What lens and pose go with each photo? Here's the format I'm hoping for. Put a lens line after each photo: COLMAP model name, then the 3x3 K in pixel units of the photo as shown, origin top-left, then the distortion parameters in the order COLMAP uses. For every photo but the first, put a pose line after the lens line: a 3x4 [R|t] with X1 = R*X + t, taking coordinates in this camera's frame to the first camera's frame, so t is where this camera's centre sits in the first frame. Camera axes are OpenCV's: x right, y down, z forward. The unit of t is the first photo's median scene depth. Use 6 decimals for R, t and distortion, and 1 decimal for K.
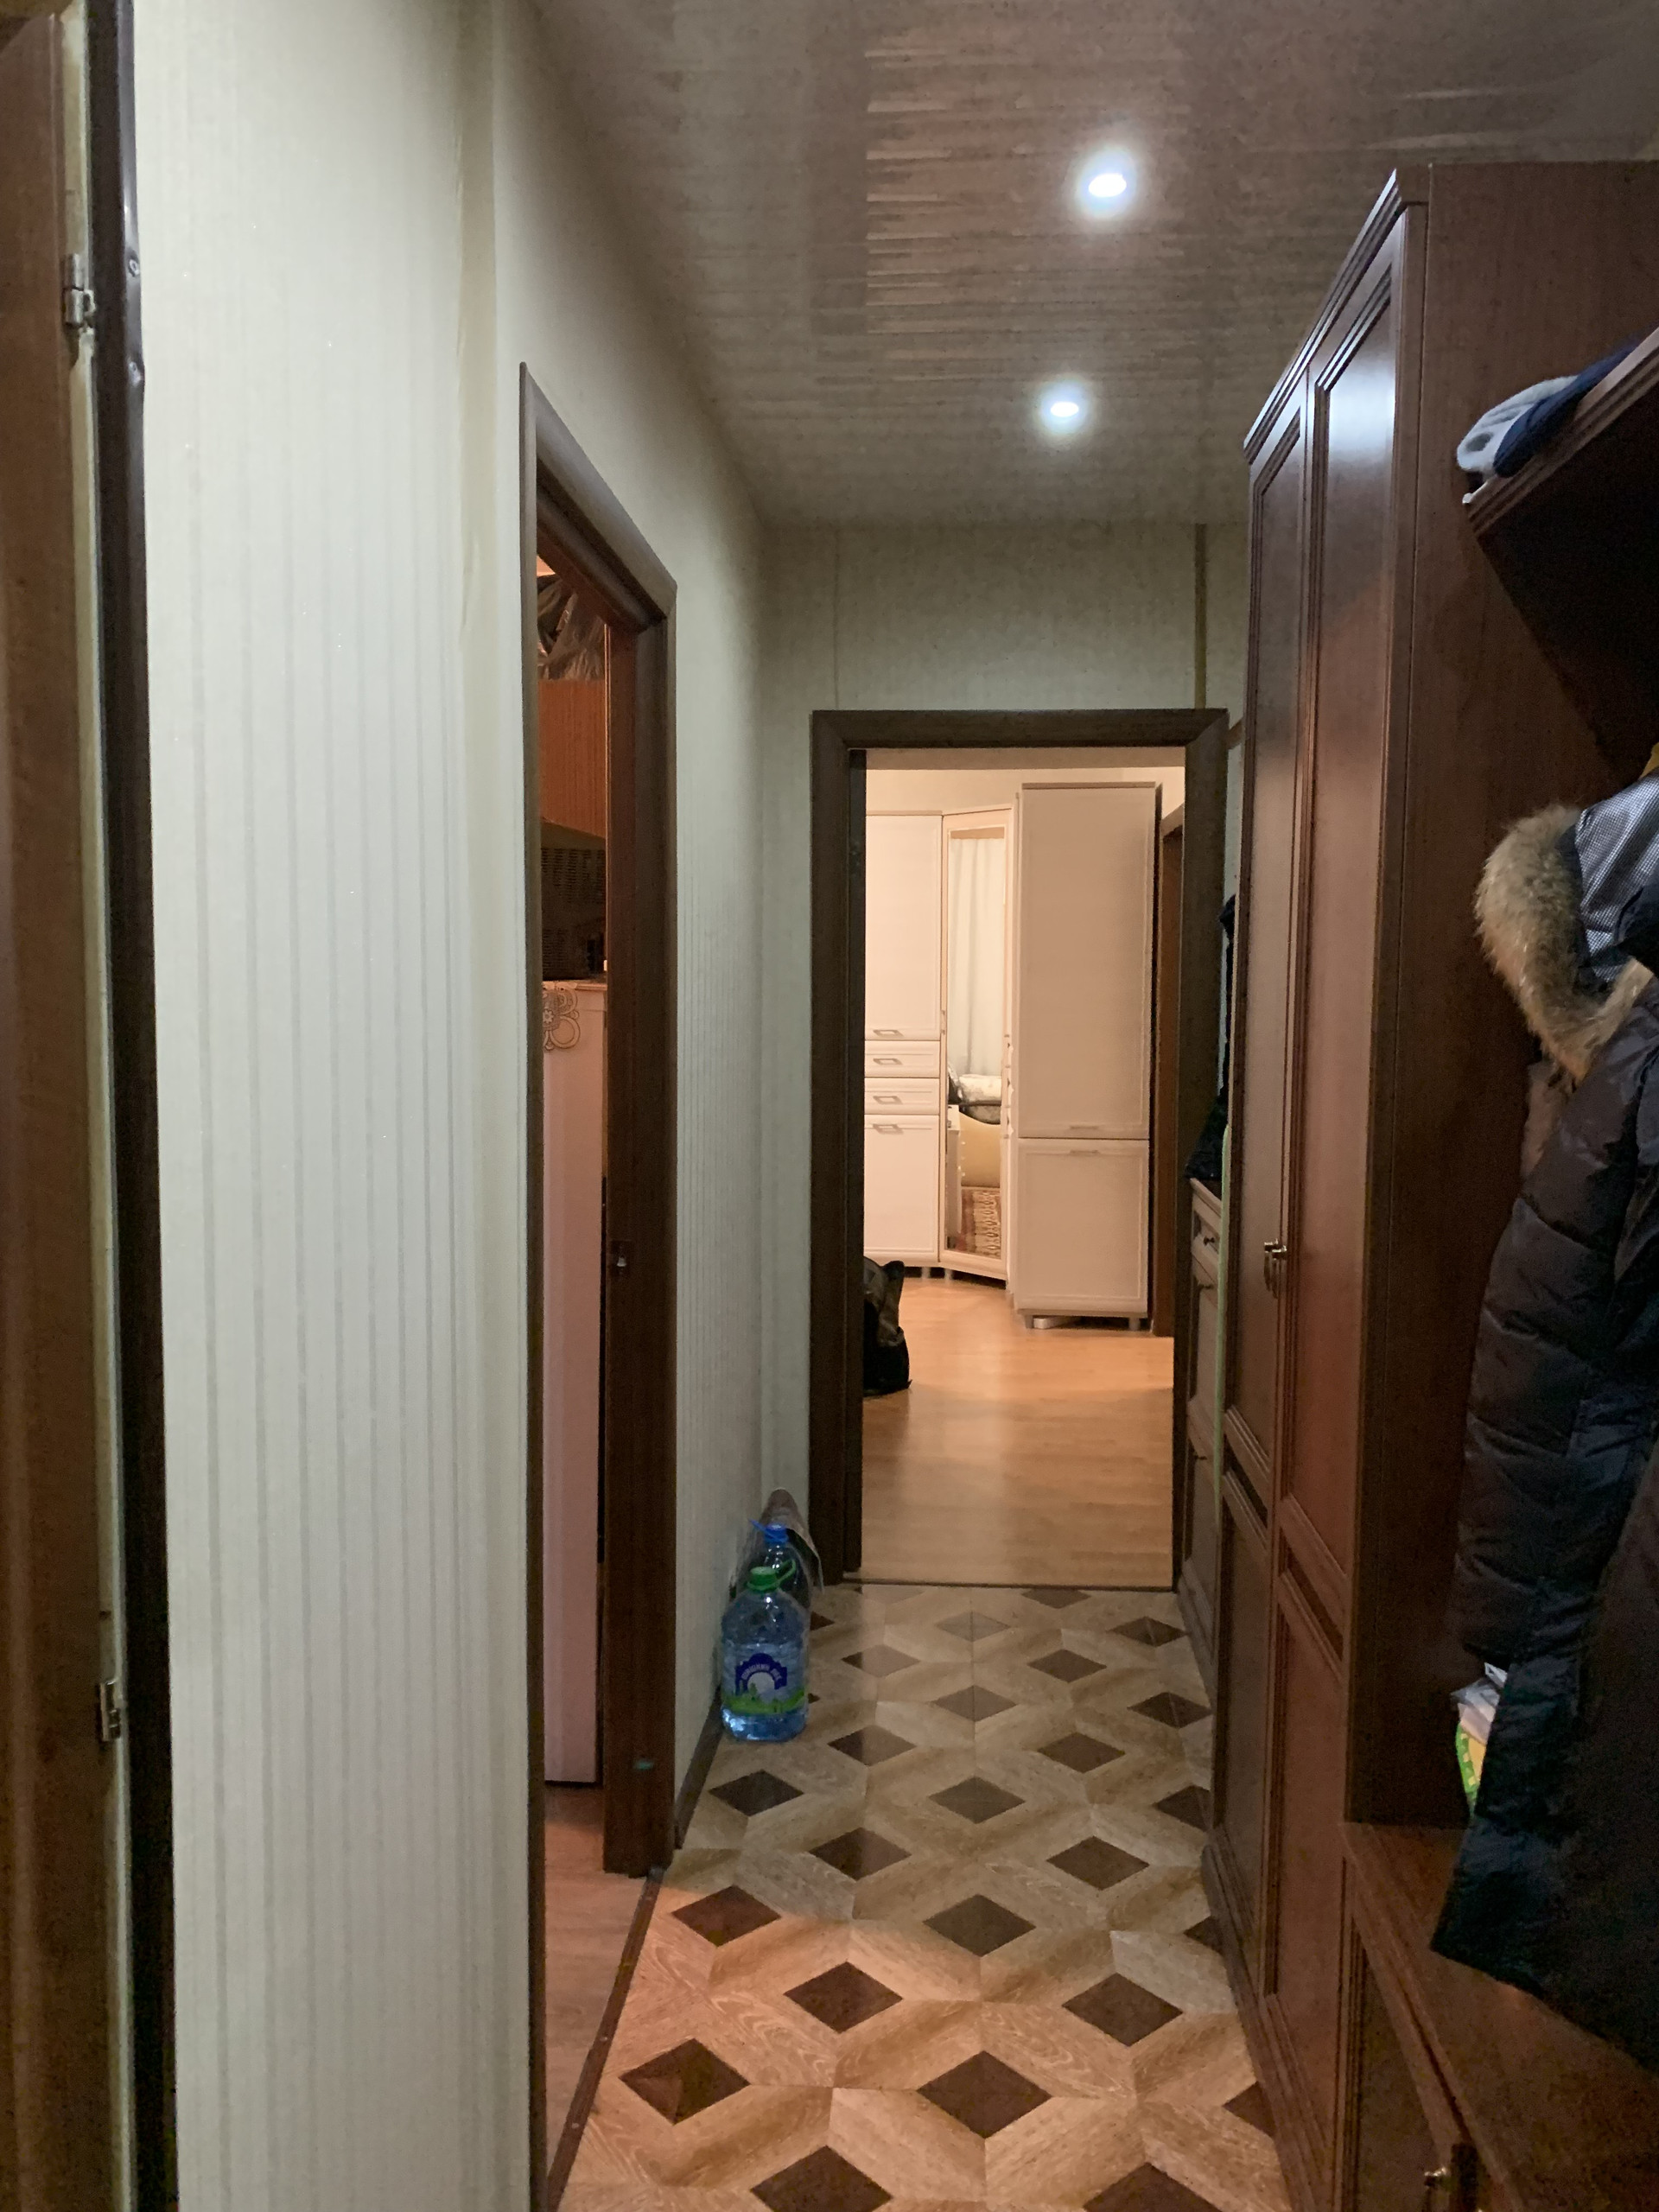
lens RADIAL K [[1715.2, 0, 830.9], [0, 1715.2, 1106.3], [0, 0, 1]] dist [0.012146, 0.000792]
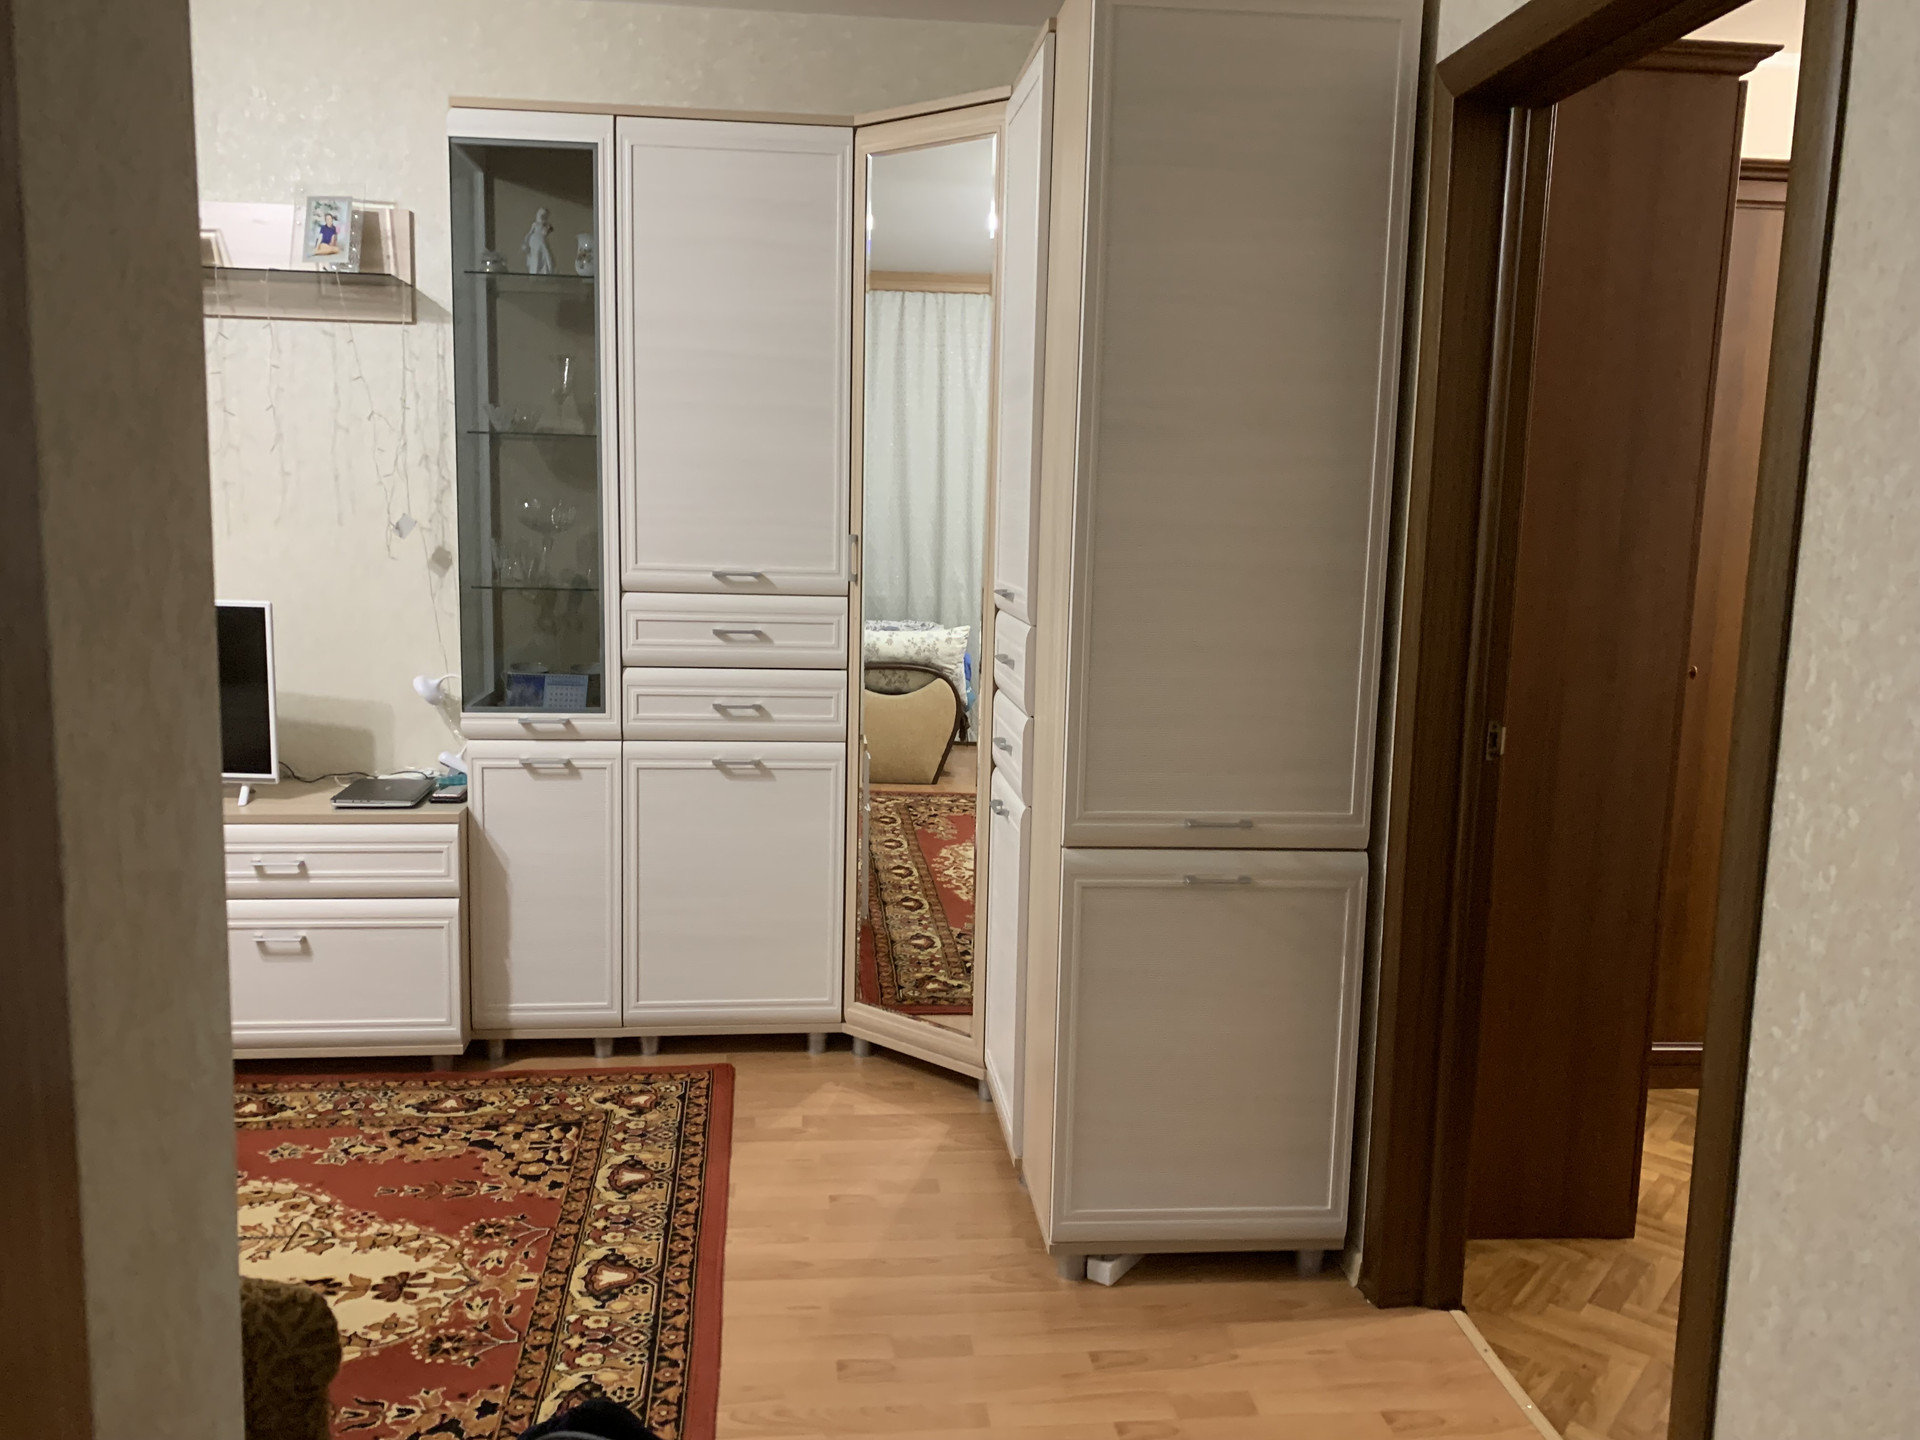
lens RADIAL K [[1488.8, 0, 959.8], [0, 1488.8, 714.3], [0, 0, 1]] dist [0.012146, 0.000792]
pose [[0.984741, -0.002303, 0.174010, 0.023089], [-0.007977, 0.998264, 0.058357, -0.033595], [-0.173843, -0.058855, 0.983013, 0.649601]]
